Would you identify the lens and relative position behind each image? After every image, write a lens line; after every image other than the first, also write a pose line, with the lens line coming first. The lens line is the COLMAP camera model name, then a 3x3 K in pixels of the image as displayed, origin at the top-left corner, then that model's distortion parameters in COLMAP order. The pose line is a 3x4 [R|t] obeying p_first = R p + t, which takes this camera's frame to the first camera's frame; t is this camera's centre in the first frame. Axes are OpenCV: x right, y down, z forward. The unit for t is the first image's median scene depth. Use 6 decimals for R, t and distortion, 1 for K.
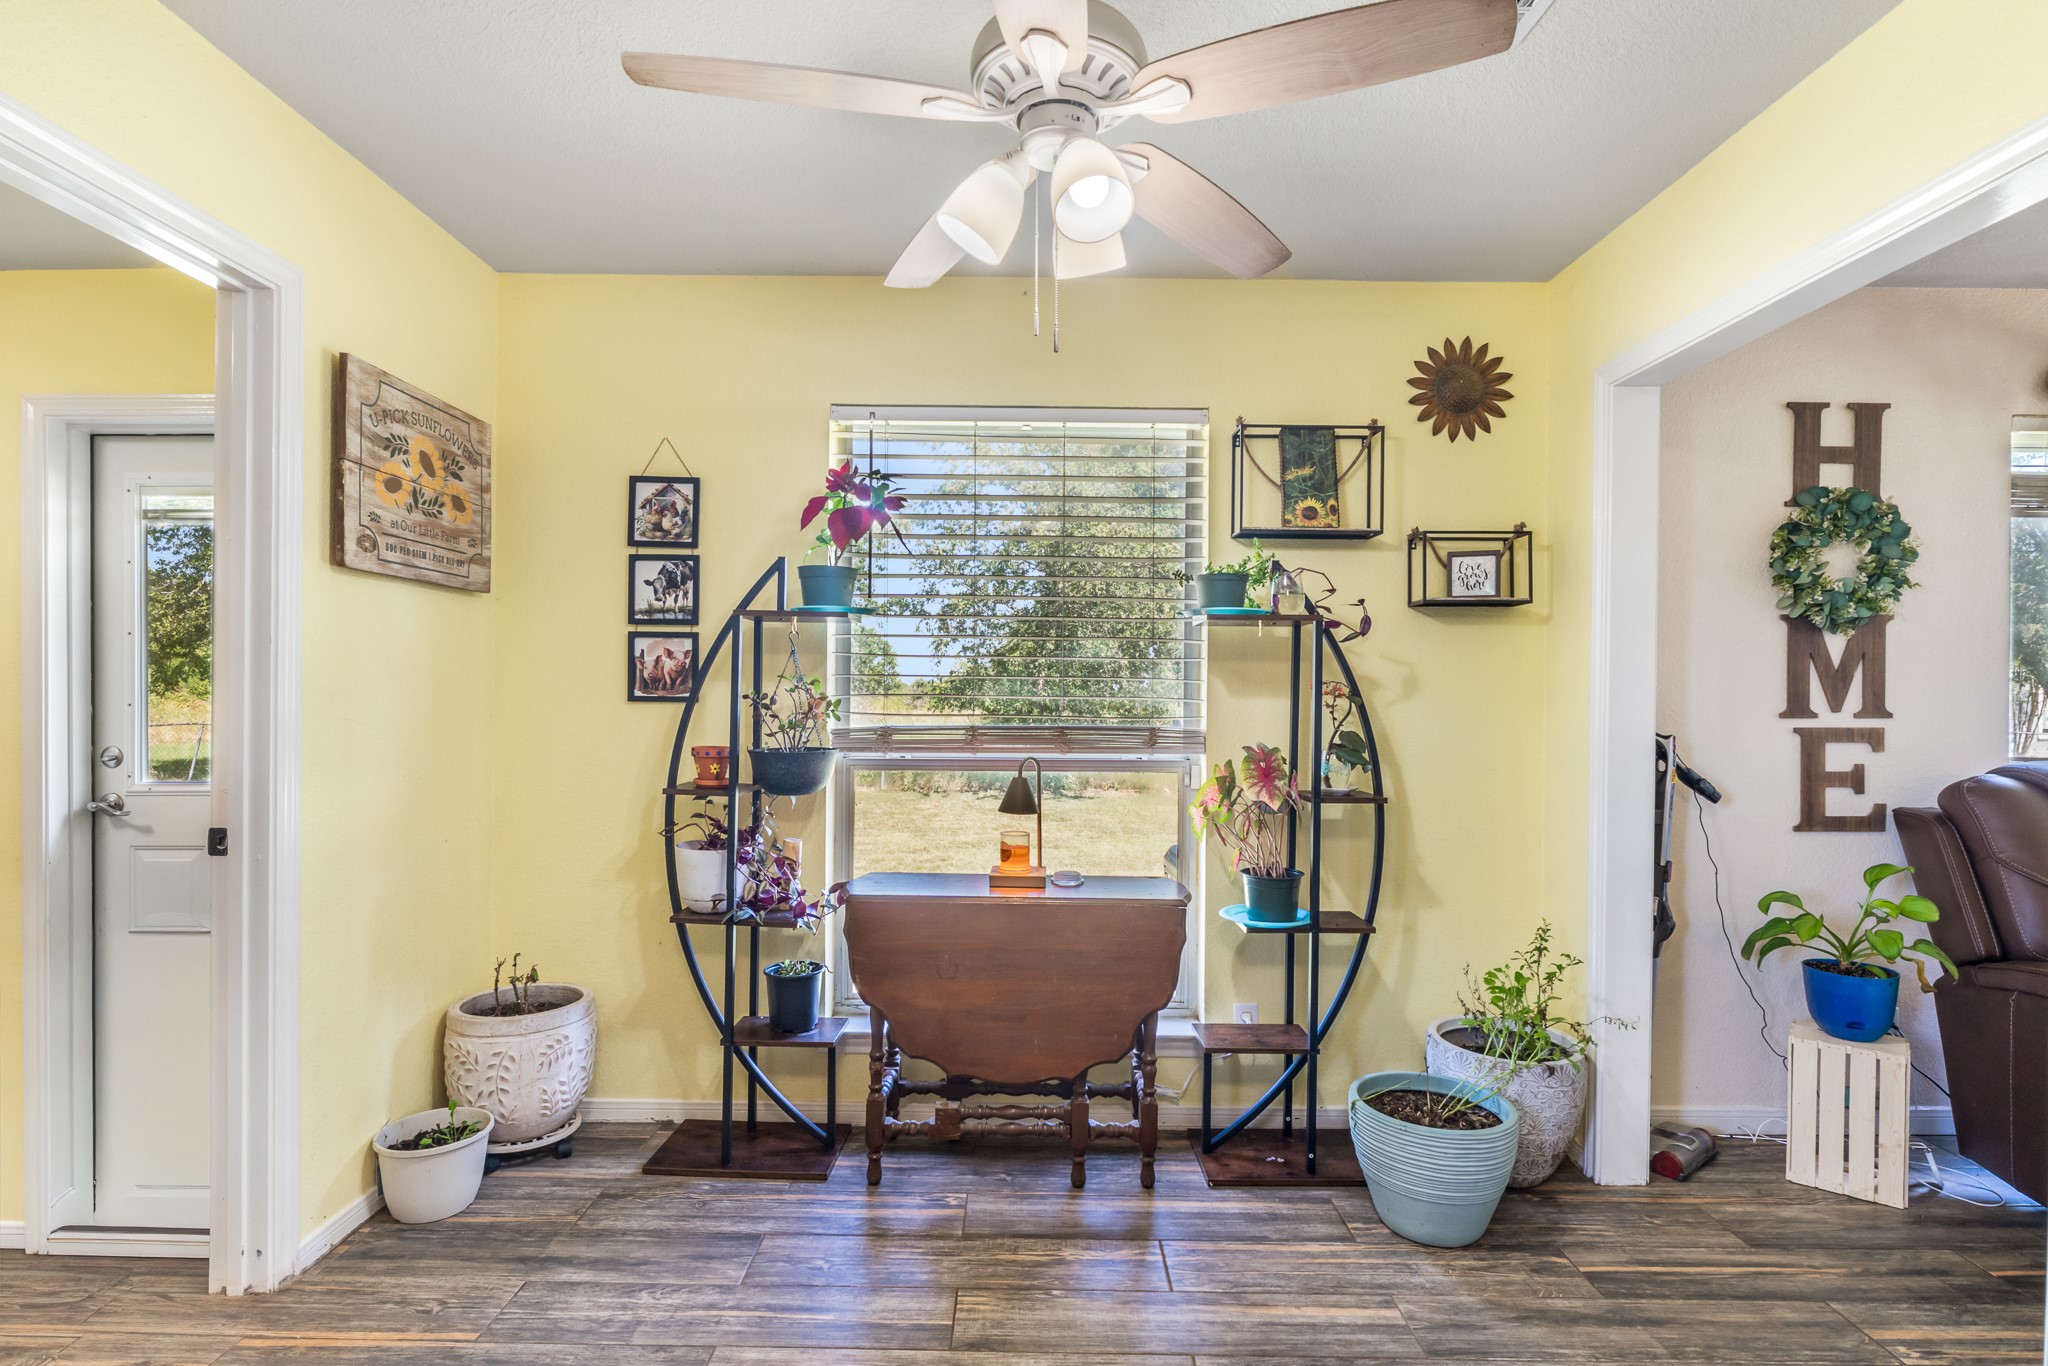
lens RADIAL K [[1010.0, 0, 1024.0], [0, 1010.0, 683.0], [0, 0, 1]] dist [-0.001234, -0.000890]
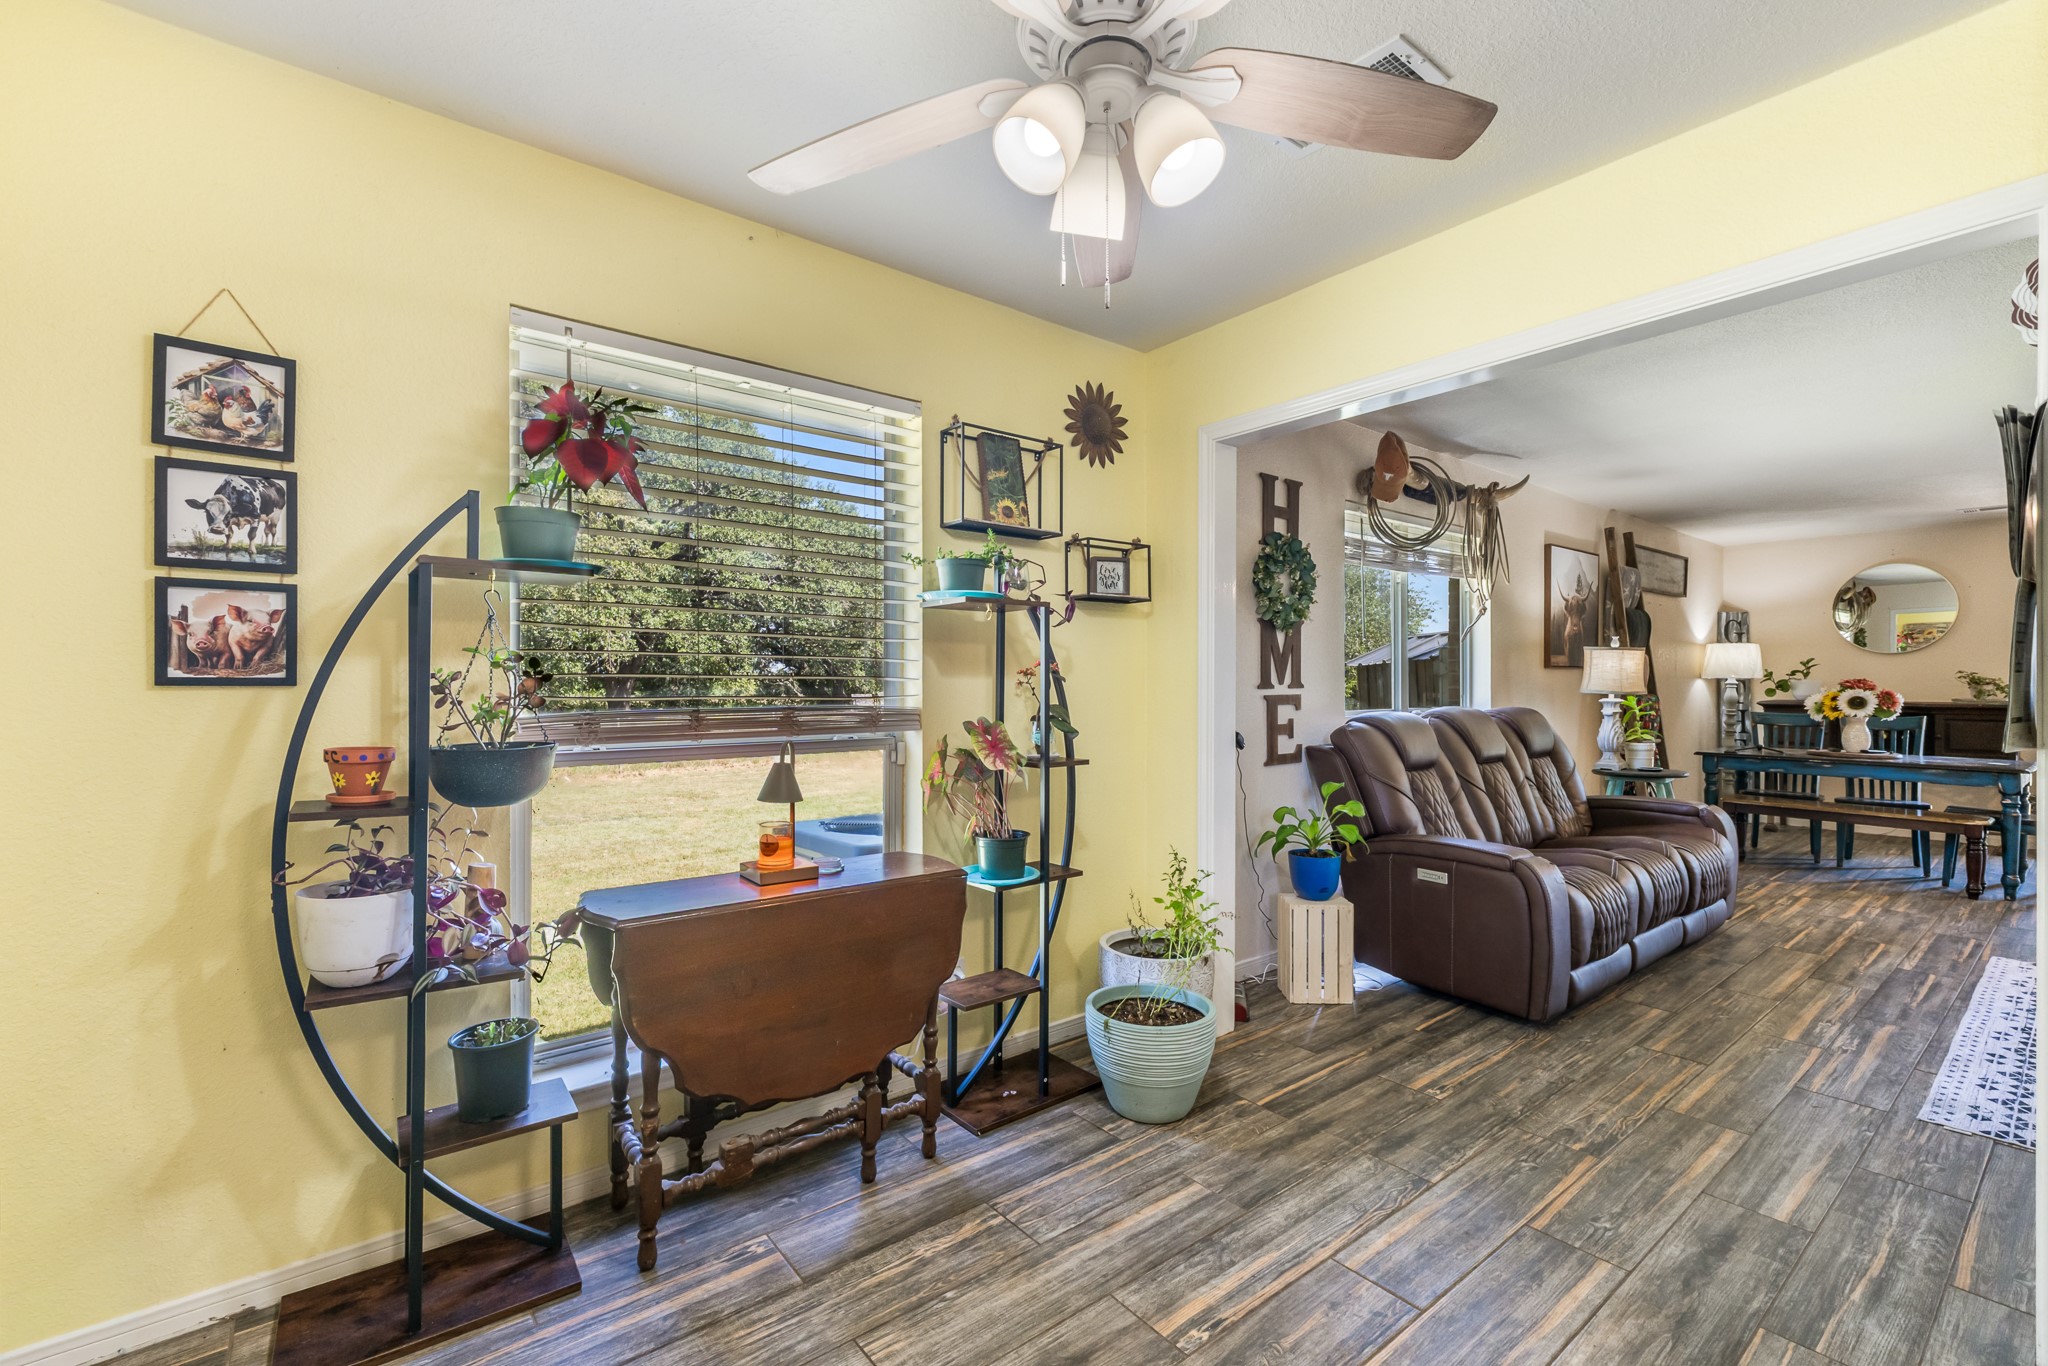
lens RADIAL K [[871.5, 0, 1021.4], [0, 871.5, 681.2], [0, 0, 1]] dist [0.008319, -0.000820]
pose [[0.788329, -0.007511, 0.615208, -0.300709], [0.004788, 0.999970, 0.006072, 0.014514], [-0.615235, -0.001841, 0.788341, 0.222121]]
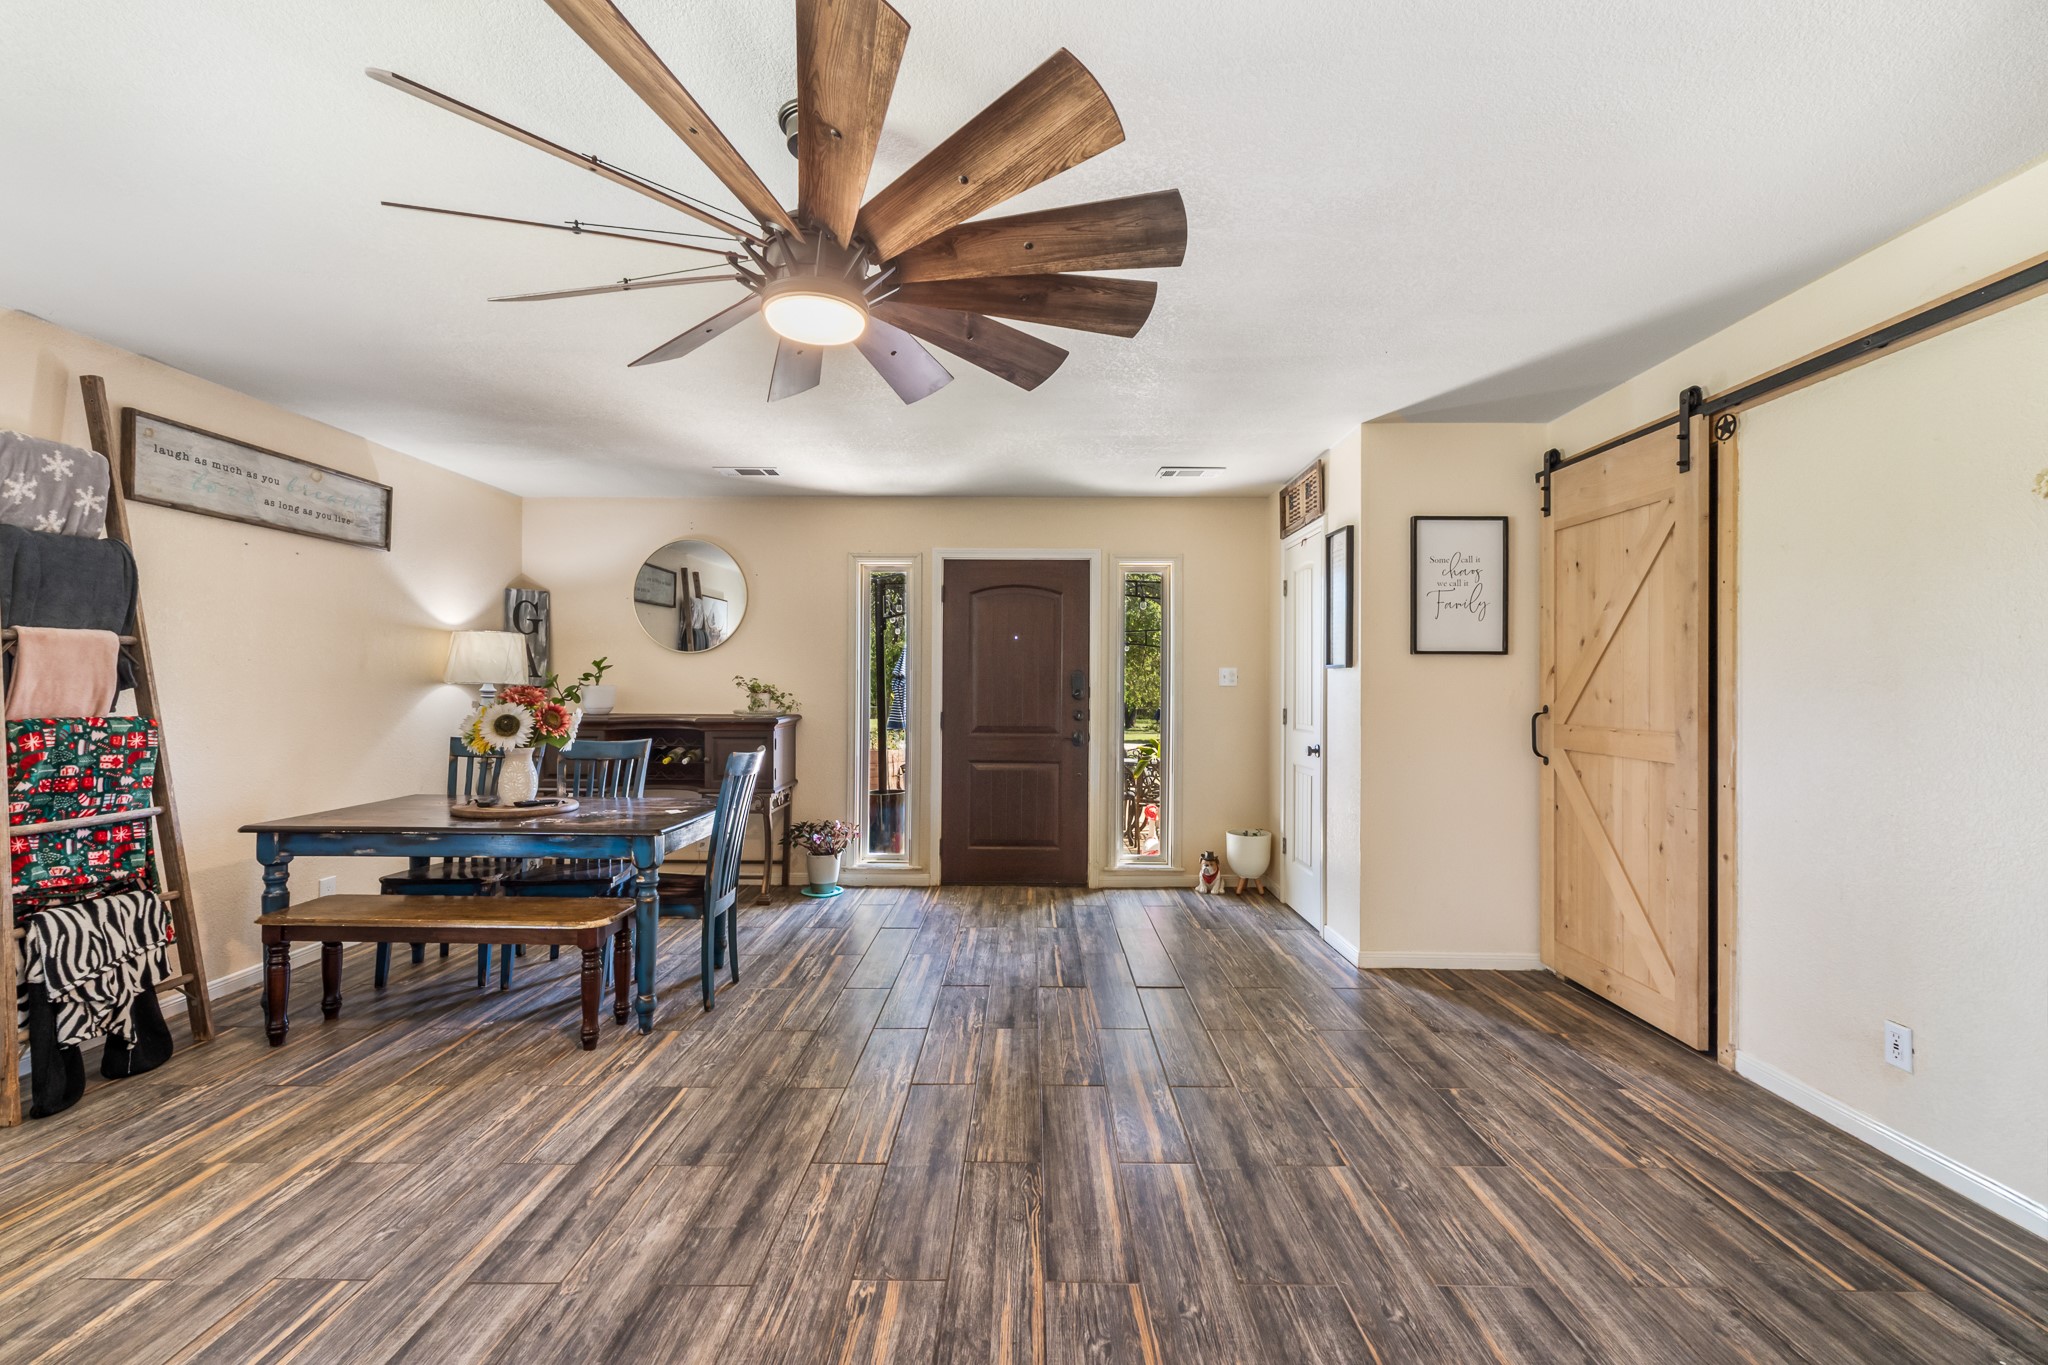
lens RADIAL K [[871.5, 0, 1021.4], [0, 871.5, 680.7], [0, 0, 1]] dist [0.008319, -0.000820]
pose [[0.020913, -0.002225, 0.999779, 1.226148], [-0.005260, 0.999983, 0.002336, 0.015569], [-0.999767, -0.005308, 0.020901, -0.111559]]
